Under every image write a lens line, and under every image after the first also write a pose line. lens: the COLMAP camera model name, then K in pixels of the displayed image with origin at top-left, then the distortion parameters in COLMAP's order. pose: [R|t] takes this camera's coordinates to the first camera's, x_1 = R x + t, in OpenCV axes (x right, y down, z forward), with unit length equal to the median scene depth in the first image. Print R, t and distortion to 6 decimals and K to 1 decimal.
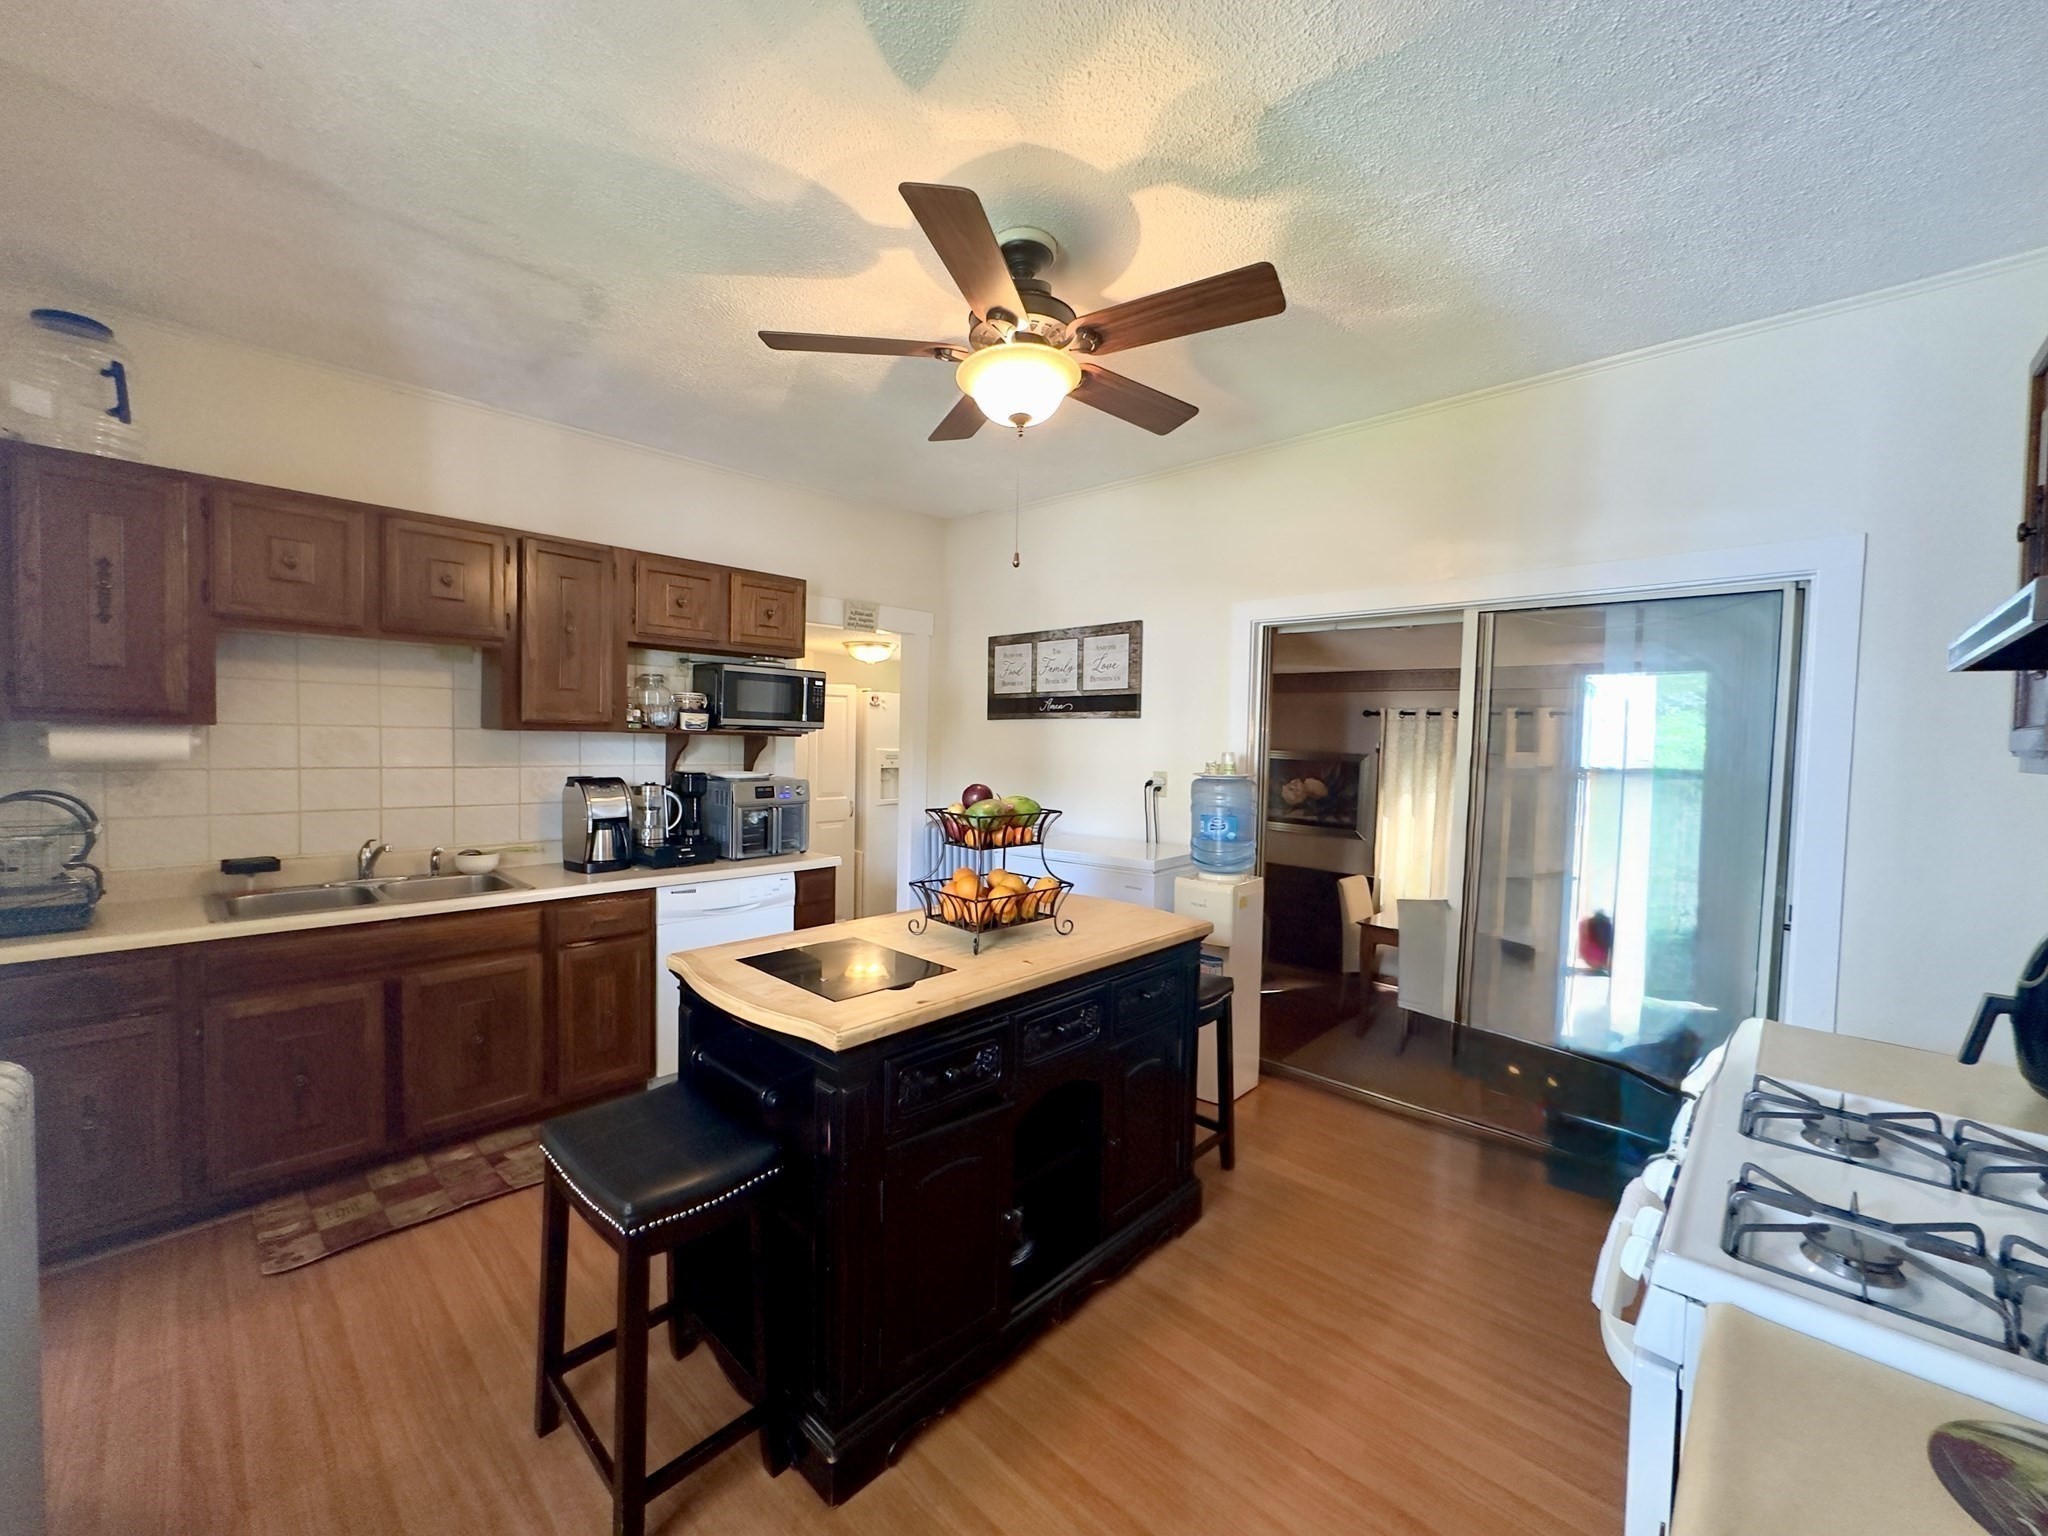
lens RADIAL K [[826.2, 0, 1024.4], [0, 826.2, 761.7], [0, 0, 1]] dist [0.003124, 0.000052]
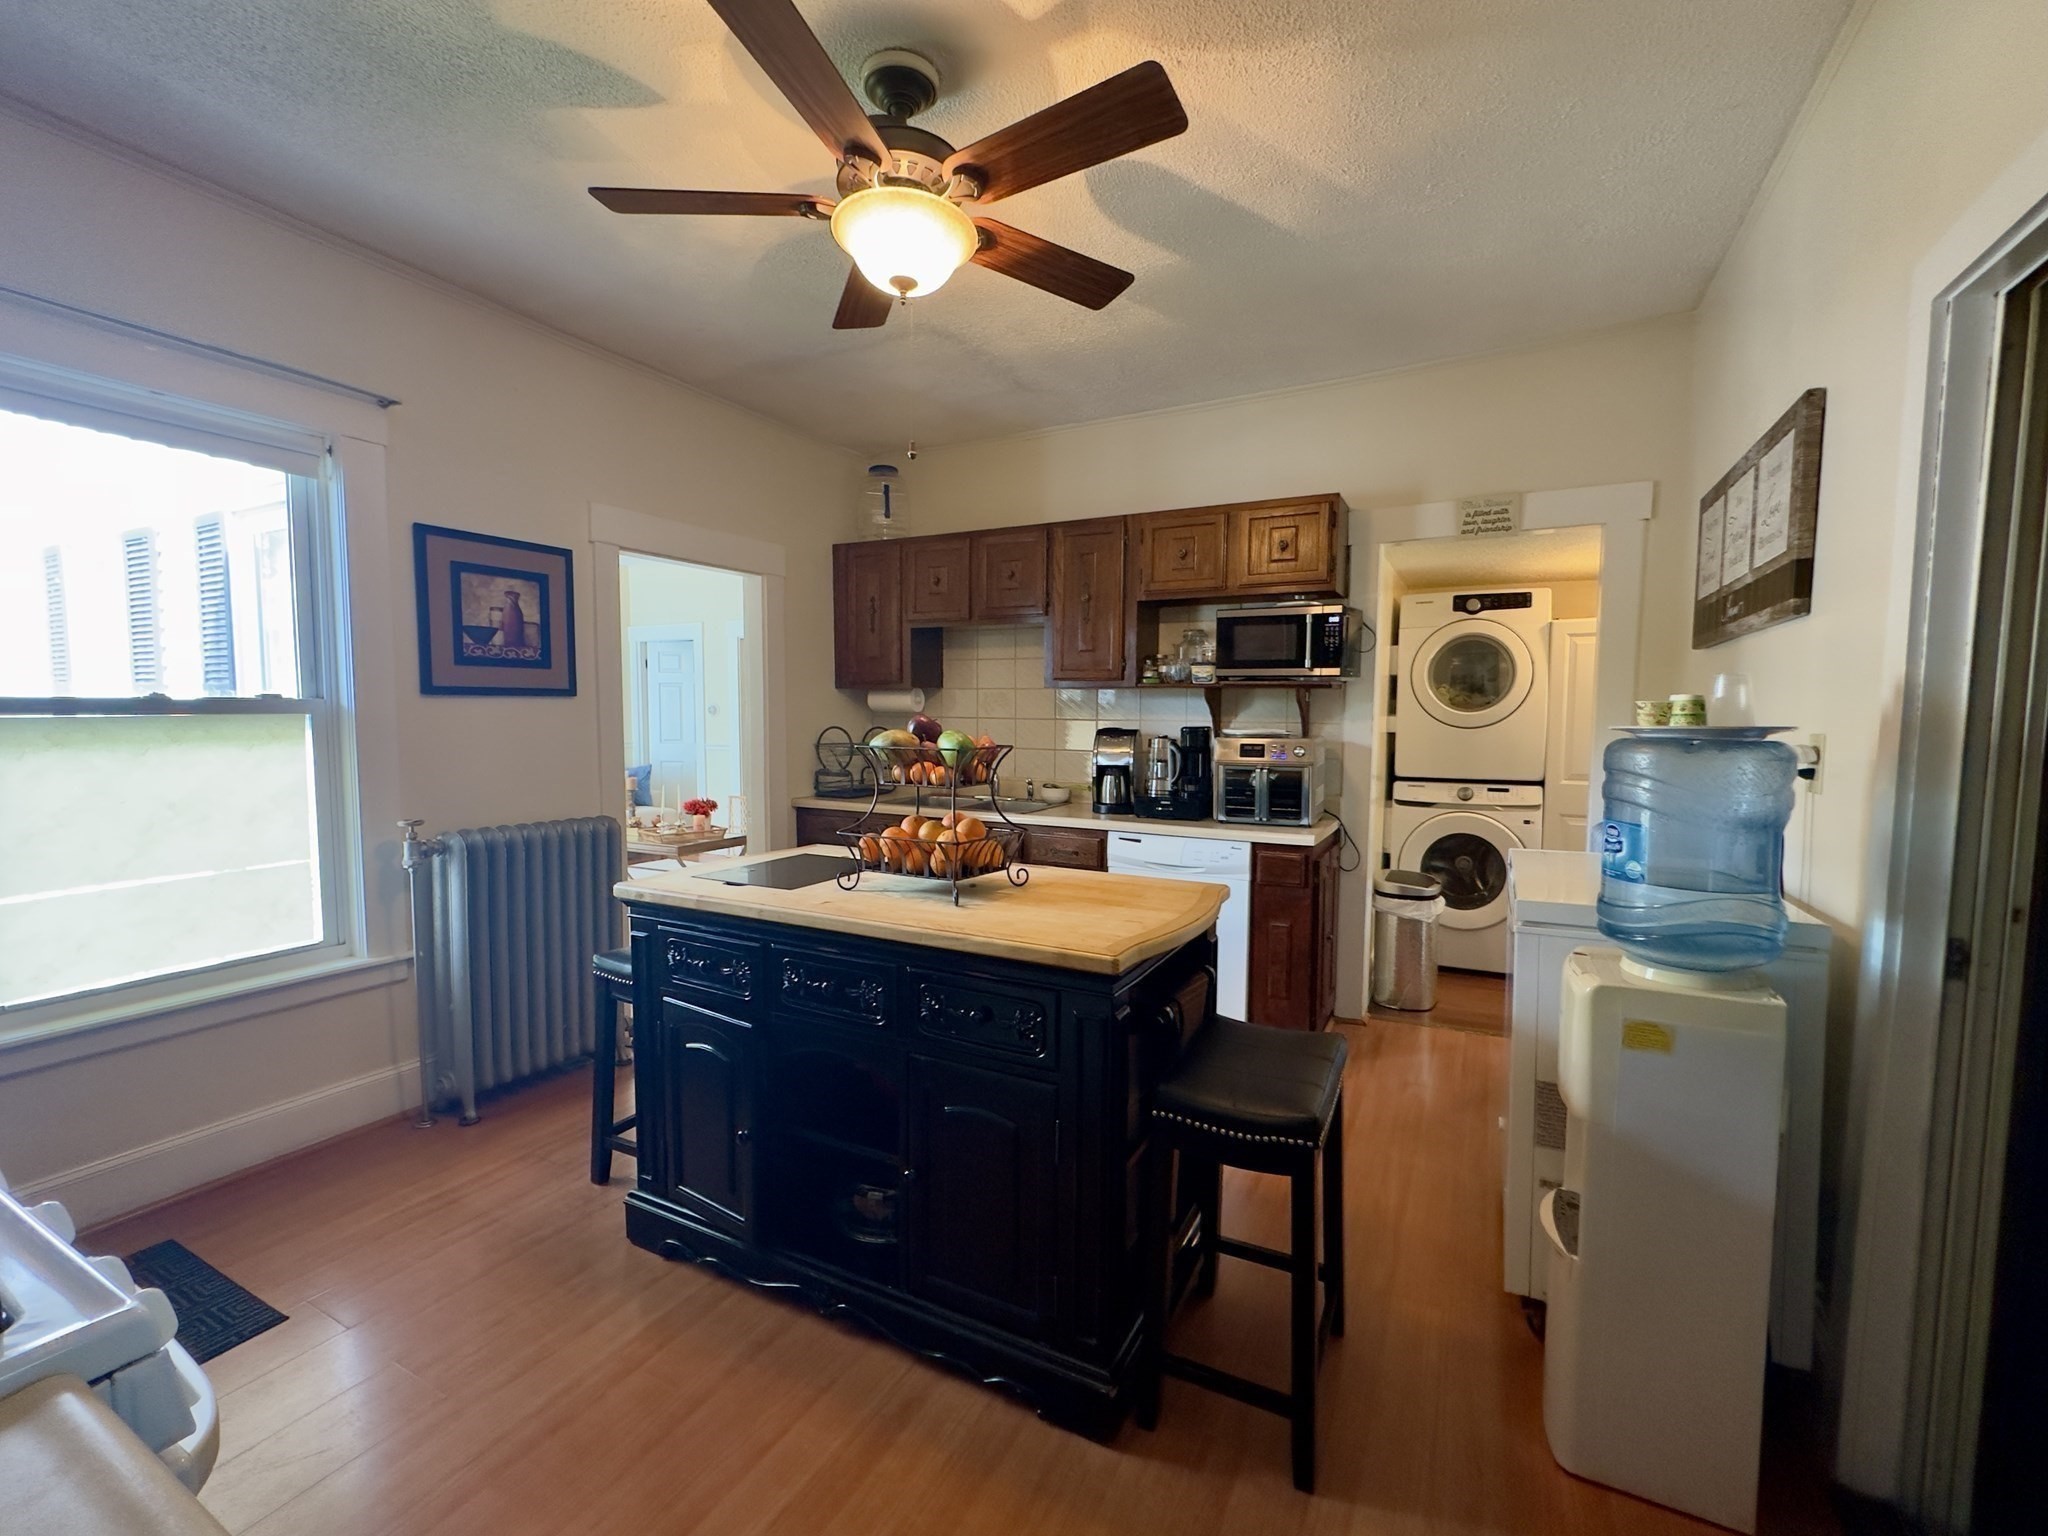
lens RADIAL K [[874.6, 0, 1016.1], [0, 874.6, 767.8], [0, 0, 1]] dist [-0.002270, 0.000409]
pose [[0.266753, 0.044257, -0.962748, 0.583705], [-0.031940, 0.998802, 0.037064, 0.032298], [0.963236, 0.020863, 0.267847, 0.567038]]
